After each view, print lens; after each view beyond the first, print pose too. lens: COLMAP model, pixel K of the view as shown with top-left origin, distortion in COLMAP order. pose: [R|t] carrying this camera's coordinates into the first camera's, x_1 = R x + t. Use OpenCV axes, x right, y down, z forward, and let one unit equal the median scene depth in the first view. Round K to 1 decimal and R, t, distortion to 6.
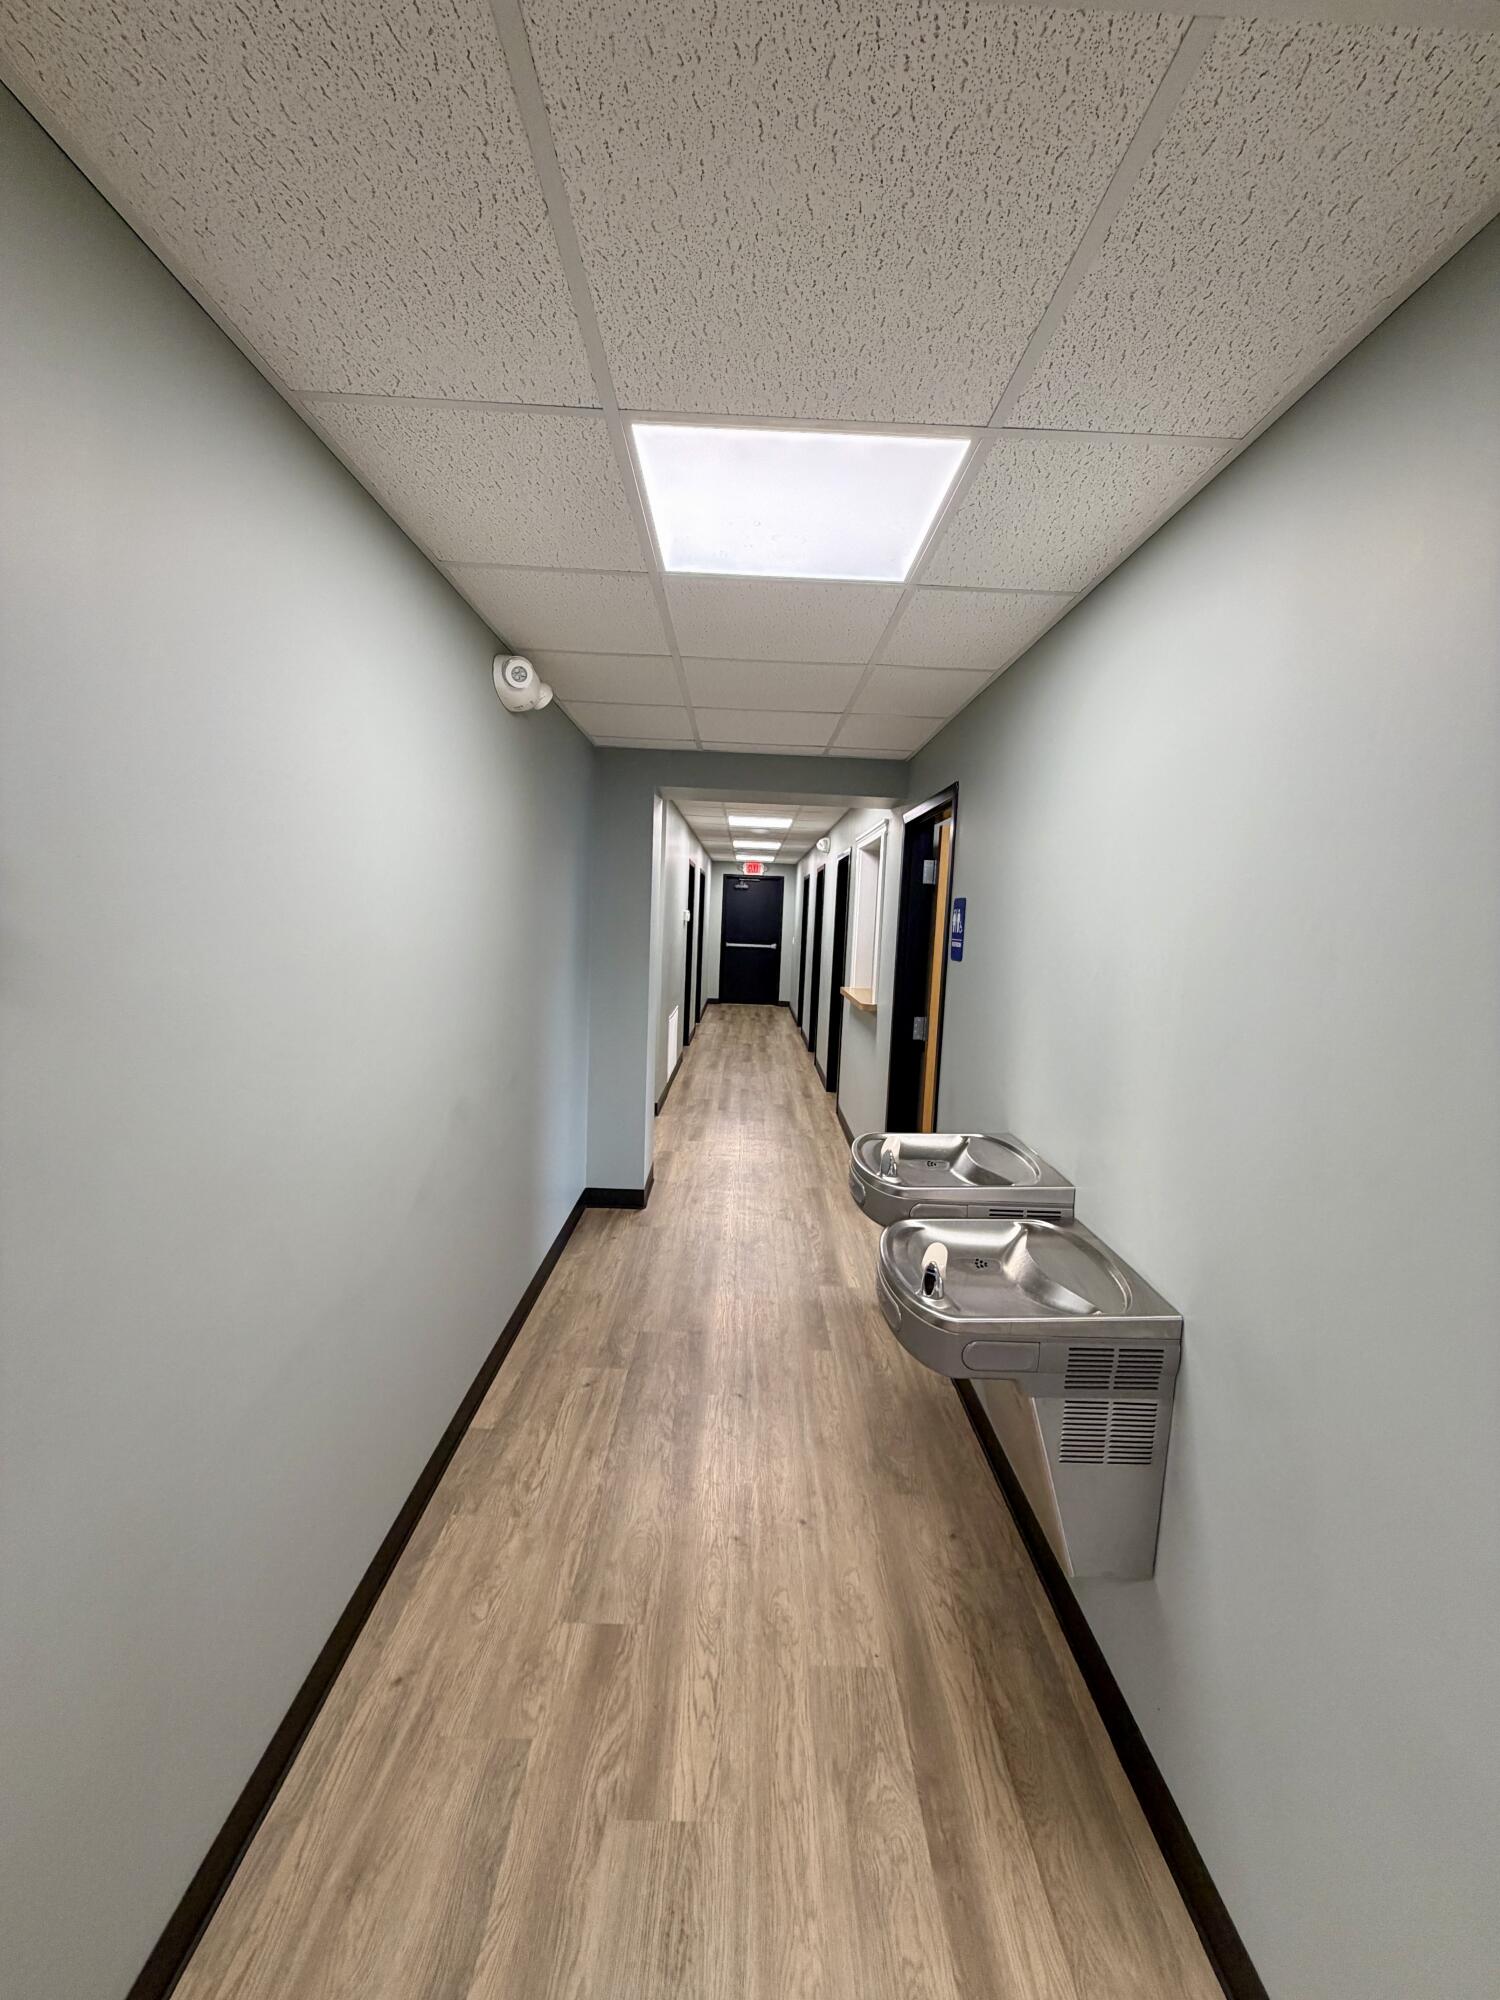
lens RADIAL K [[799.1, 0, 753.5], [0, 799.1, 995.2], [0, 0, 1]] dist [0.005831, -0.000987]
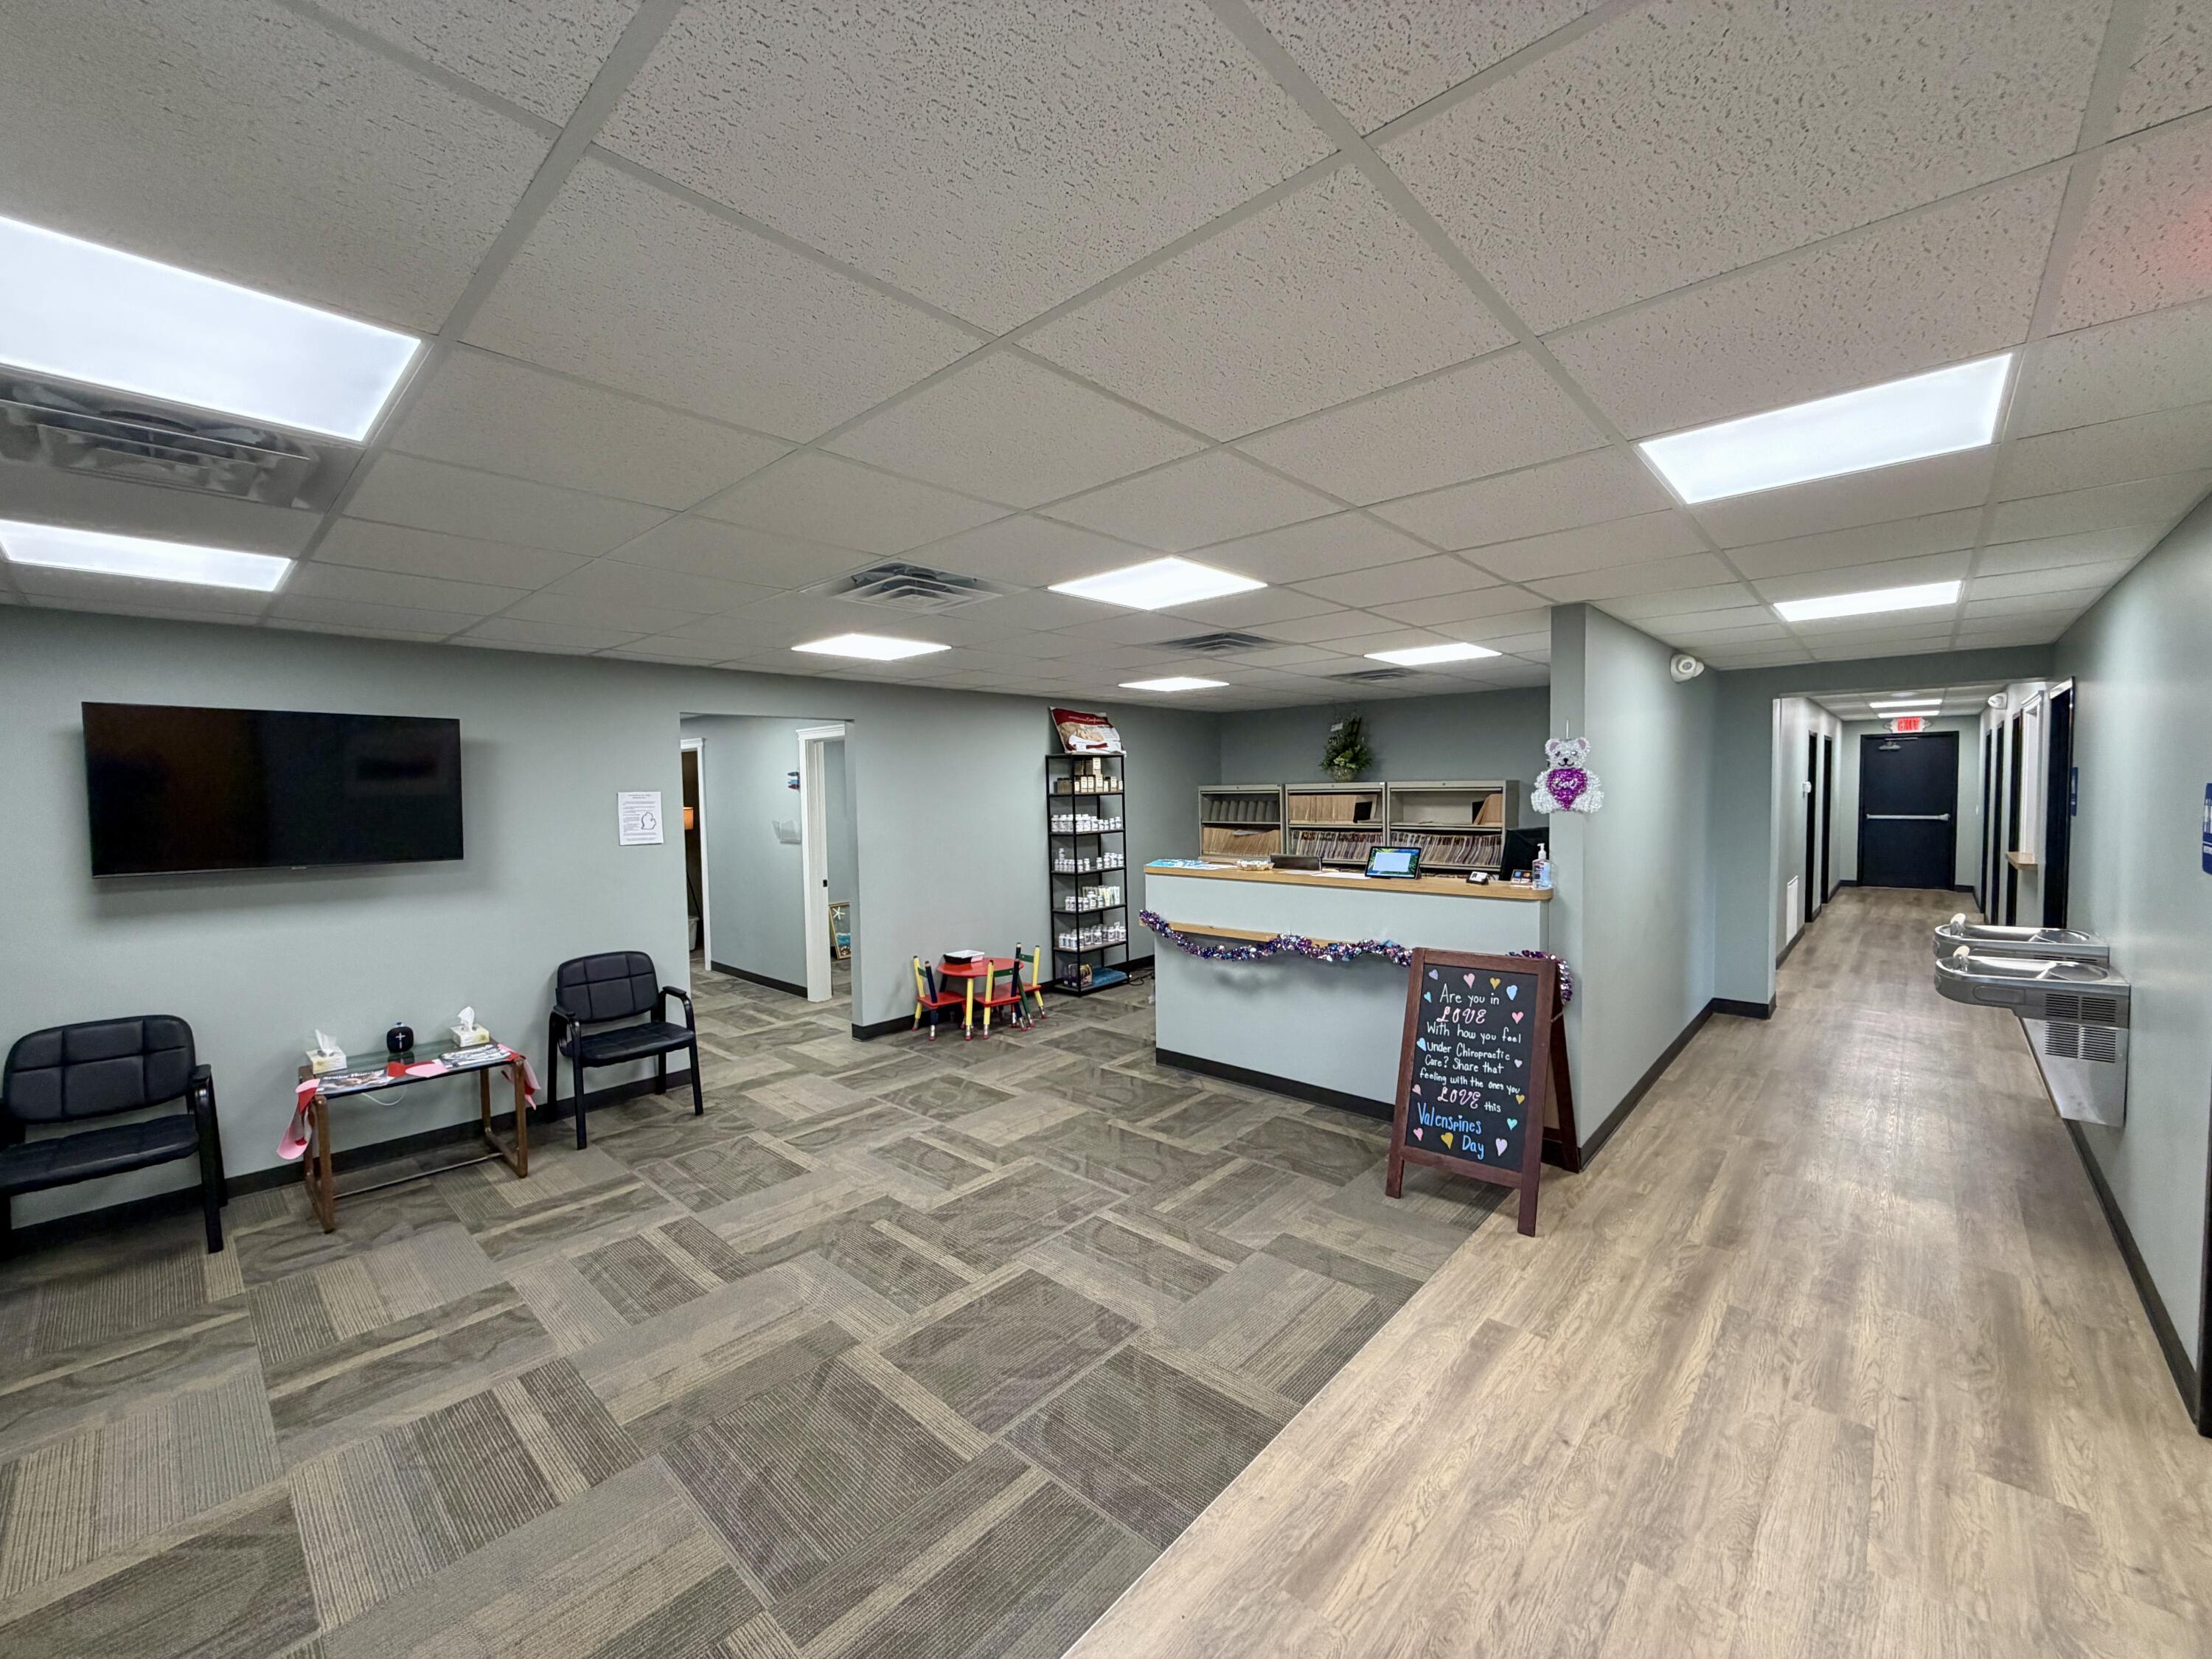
lens RADIAL K [[883.8, 0, 1106.2], [0, 883.8, 829.1], [0, 0, 1]] dist [0.005831, -0.000987]
pose [[0.728768, -0.021541, -0.684421, 0.043979], [-0.022522, 0.998210, -0.055399, 0.042485], [0.684390, 0.055787, 0.726979, -0.500924]]
